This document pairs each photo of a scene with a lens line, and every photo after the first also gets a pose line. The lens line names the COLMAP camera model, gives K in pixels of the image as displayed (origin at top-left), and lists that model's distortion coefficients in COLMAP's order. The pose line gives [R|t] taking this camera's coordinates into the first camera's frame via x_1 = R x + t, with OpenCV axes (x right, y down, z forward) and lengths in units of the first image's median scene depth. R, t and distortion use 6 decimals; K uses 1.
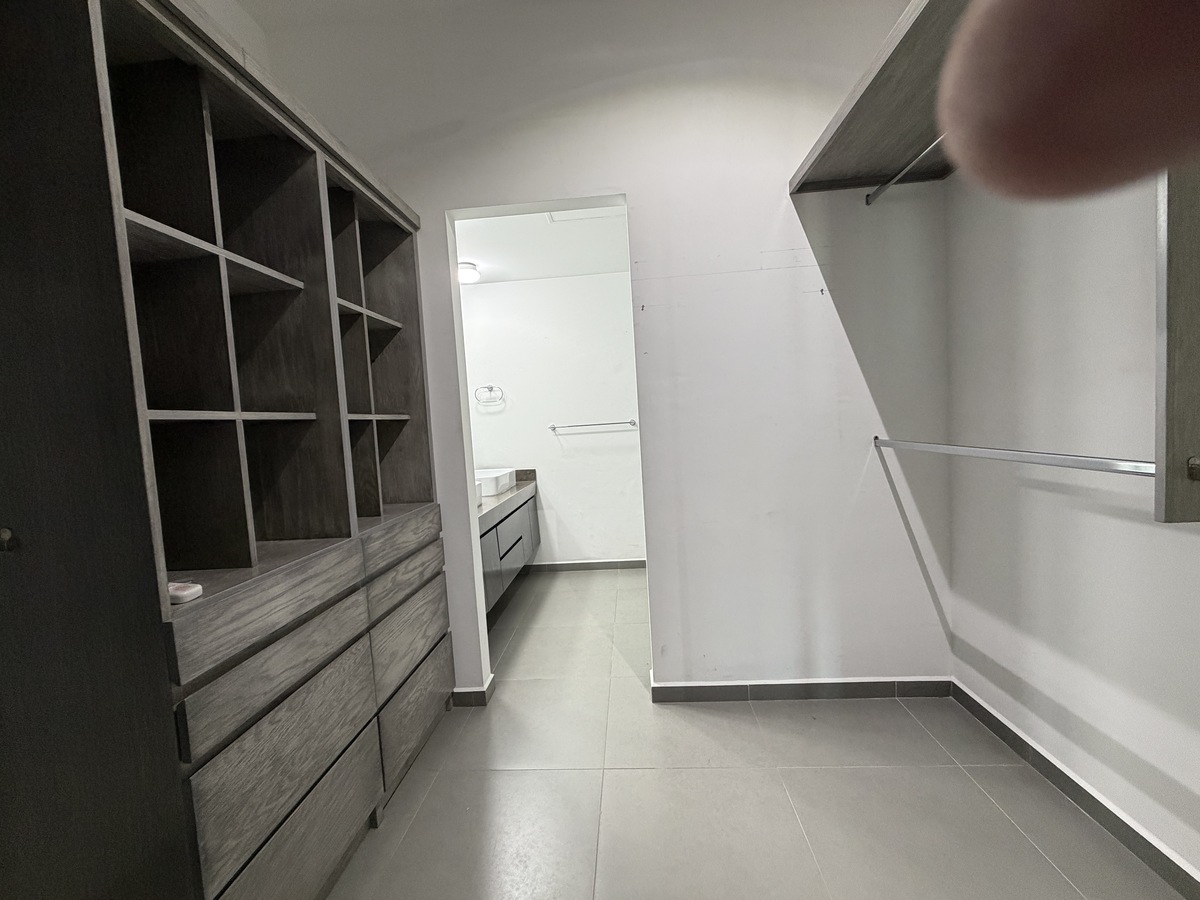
lens RADIAL K [[481.1, 0, 601.8], [0, 481.1, 450.4], [0, 0, 1]] dist [0.004674, 0.000116]
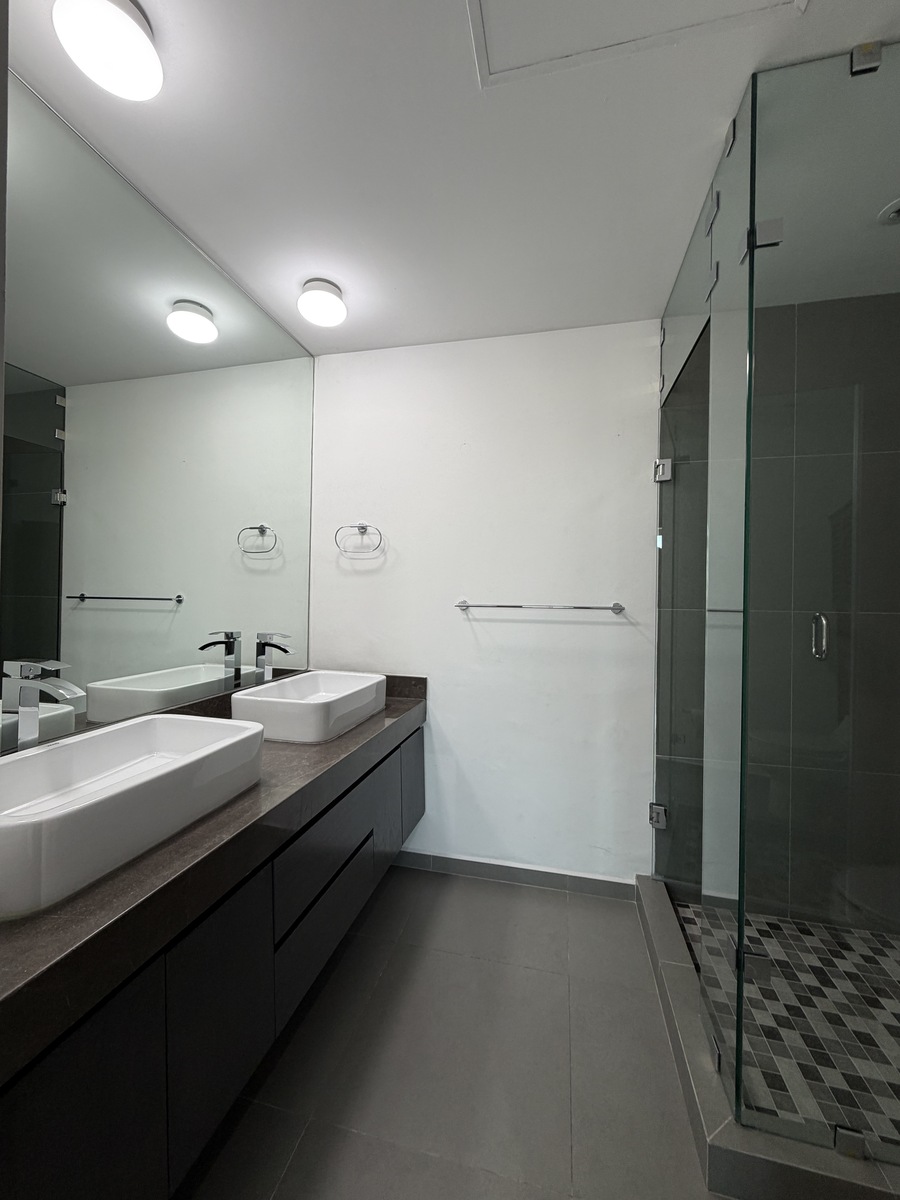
lens RADIAL K [[481.1, 0, 449.0], [0, 481.1, 600.7], [0, 0, 1]] dist [0.004674, 0.000116]
pose [[0.981745, 0.079300, -0.172881, -0.024263], [-0.087872, 0.995225, -0.042494, -0.028604], [0.168686, 0.056910, 0.984026, 0.460005]]
